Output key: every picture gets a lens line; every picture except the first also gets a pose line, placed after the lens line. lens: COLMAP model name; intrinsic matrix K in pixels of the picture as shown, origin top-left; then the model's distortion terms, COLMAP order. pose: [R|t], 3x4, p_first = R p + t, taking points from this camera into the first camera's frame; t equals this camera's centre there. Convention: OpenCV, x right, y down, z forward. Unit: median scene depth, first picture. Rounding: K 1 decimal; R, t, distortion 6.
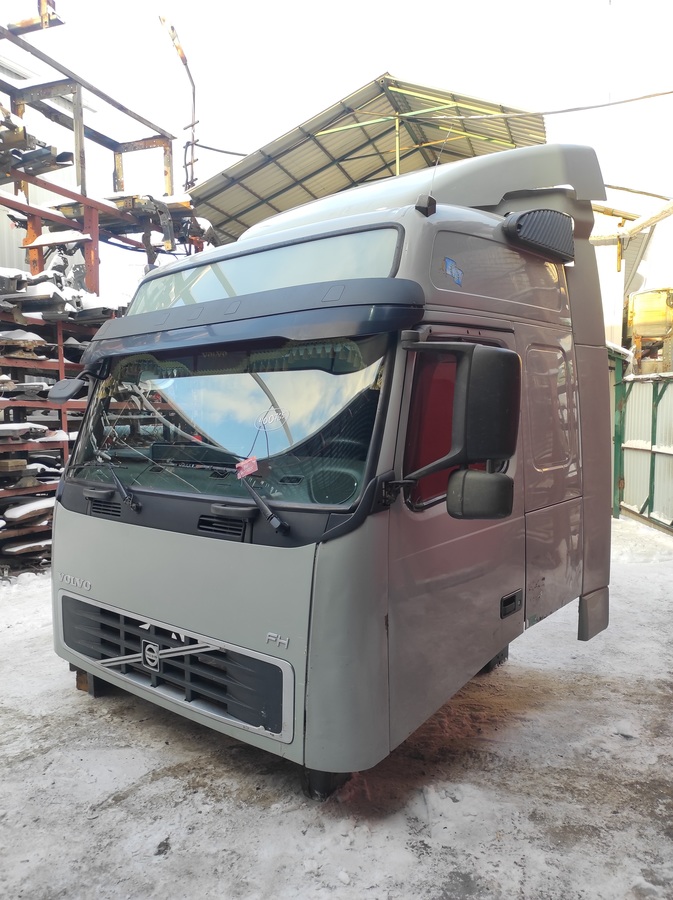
lens RADIAL K [[658.0, 0, 334.2], [0, 658.0, 450.3], [0, 0, 1]] dist [0.037960, -0.035976]
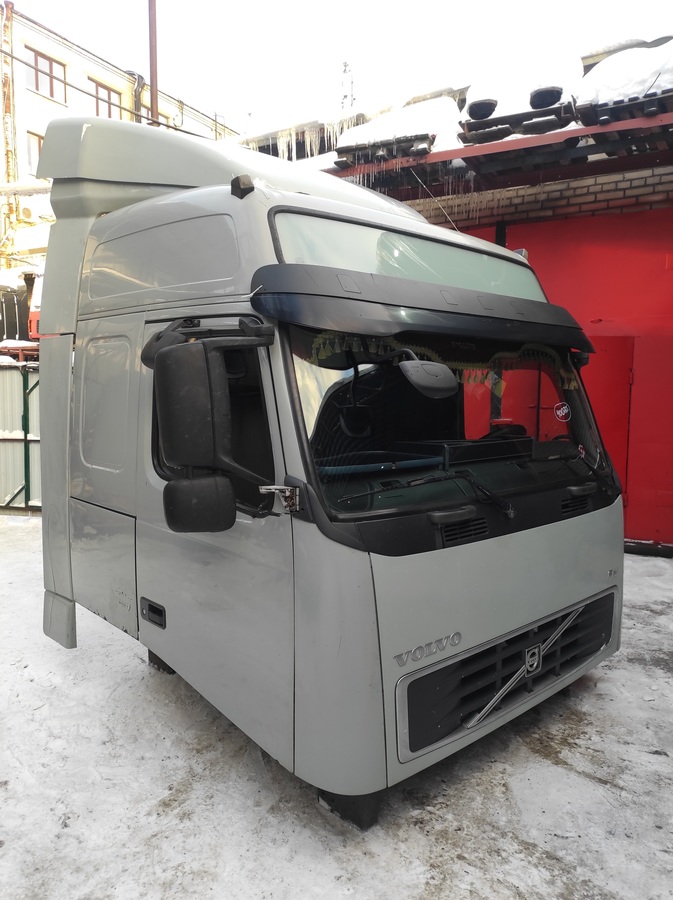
lens RADIAL K [[661.4, 0, 333.1], [0, 661.4, 446.6], [0, 0, 1]] dist [0.039585, -0.040235]
pose [[0.132322, -0.073156, 0.988503, -1.241061], [0.056294, 0.996218, 0.066191, -0.079958], [-0.989607, 0.046889, 0.135940, 1.131513]]
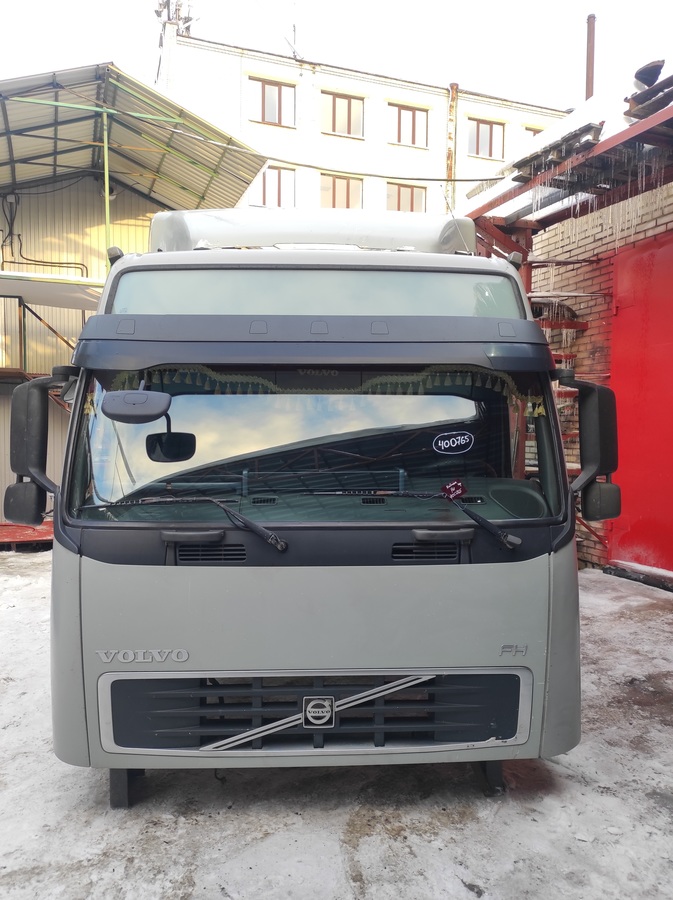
lens RADIAL K [[658.0, 0, 334.2], [0, 658.0, 450.3], [0, 0, 1]] dist [0.037960, -0.035976]
pose [[0.741276, -0.015477, 0.671022, -0.837449], [0.030996, 0.999457, -0.011188, -0.026636], [-0.670484, 0.029092, 0.741353, 0.322351]]
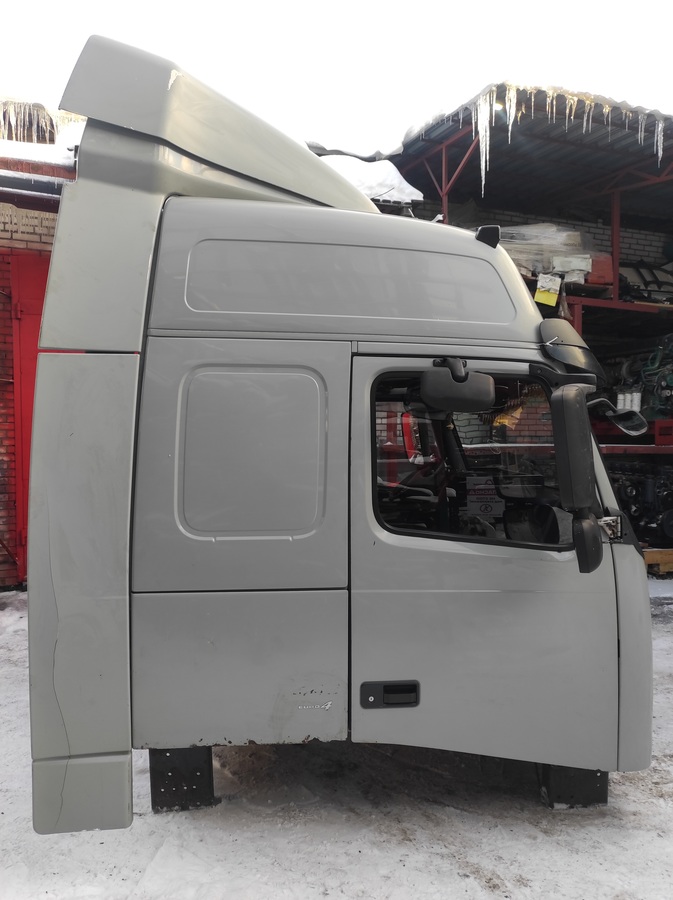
lens RADIAL K [[658.0, 0, 334.2], [0, 658.0, 450.3], [0, 0, 1]] dist [0.037960, -0.035976]
pose [[-0.699010, -0.008033, 0.715067, -0.866243], [0.054953, 0.996377, 0.064913, -0.149292], [-0.712998, 0.084670, -0.696036, 2.143787]]
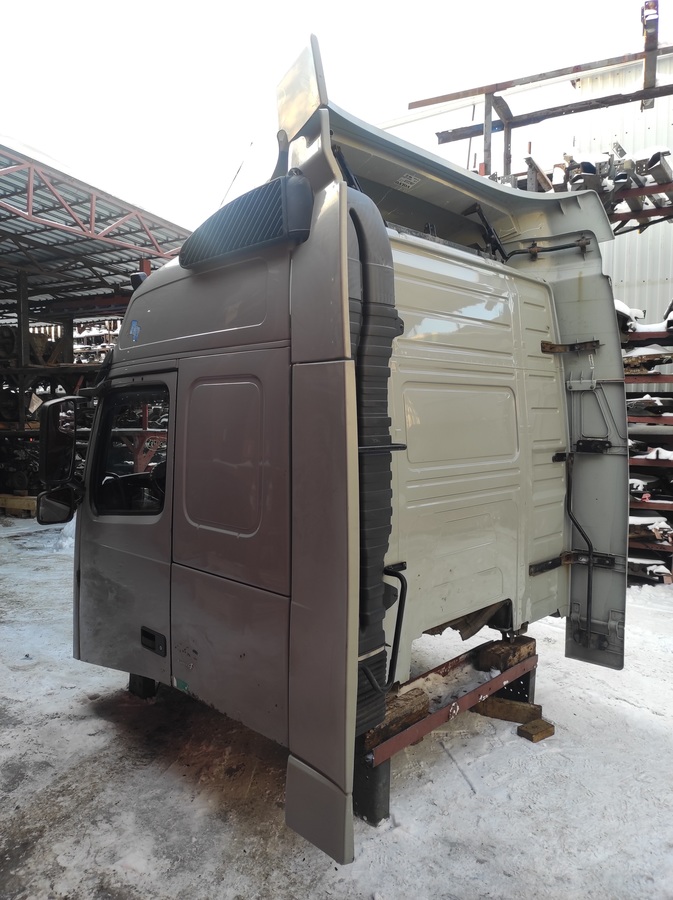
lens RADIAL K [[658.0, 0, 334.2], [0, 658.0, 450.3], [0, 0, 1]] dist [0.037960, -0.035976]
pose [[-0.077058, 0.074515, -0.994238, 1.276708], [-0.064550, 0.994738, 0.079556, -0.163393], [0.994935, 0.070309, -0.071842, 1.375385]]
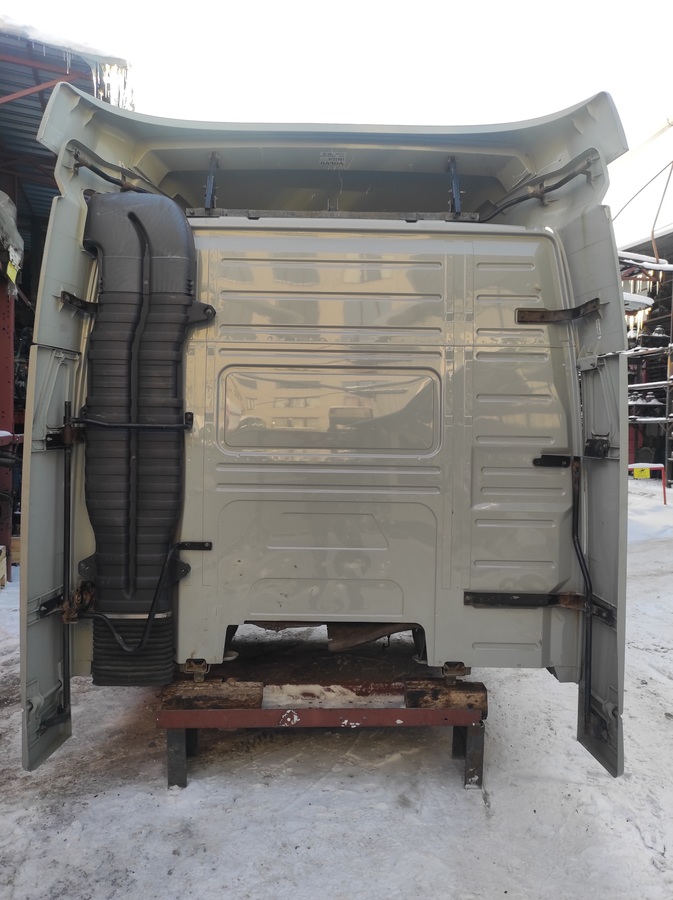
lens RADIAL K [[658.0, 0, 334.2], [0, 658.0, 450.3], [0, 0, 1]] dist [0.037960, -0.035976]
pose [[-0.761495, 0.024663, -0.647701, 0.812829], [-0.046438, 0.994632, 0.092471, -0.165485], [0.646505, 0.100494, -0.756262, 2.265164]]
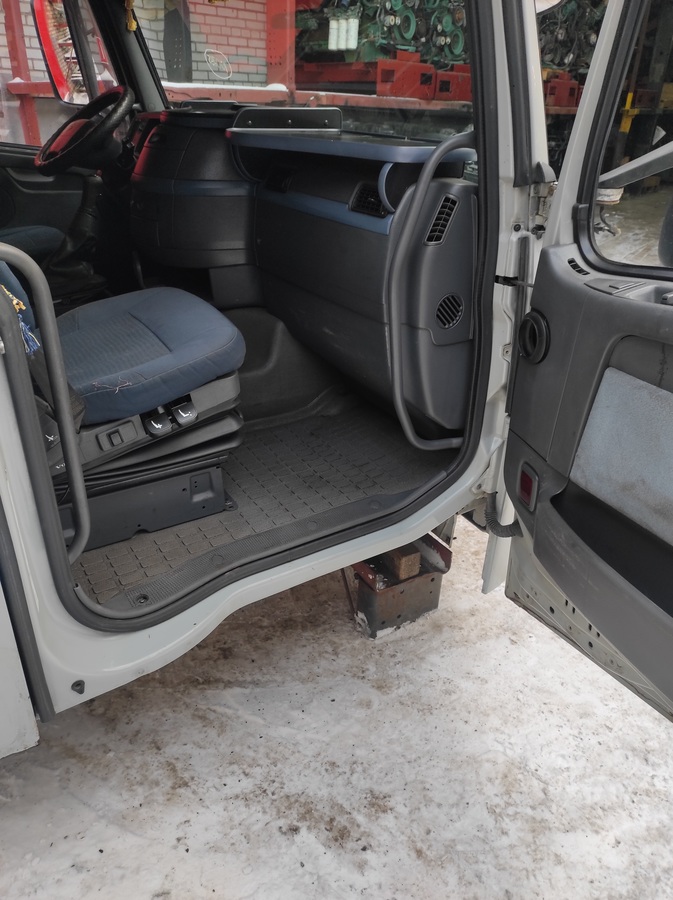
lens RADIAL K [[658.0, 0, 334.2], [0, 658.0, 450.3], [0, 0, 1]] dist [0.037960, -0.035976]
pose [[-0.950387, -0.157303, 0.268367, -0.513353], [0.004245, 0.856081, 0.516824, -0.058723], [-0.311042, 0.492321, -0.812941, 1.752815]]
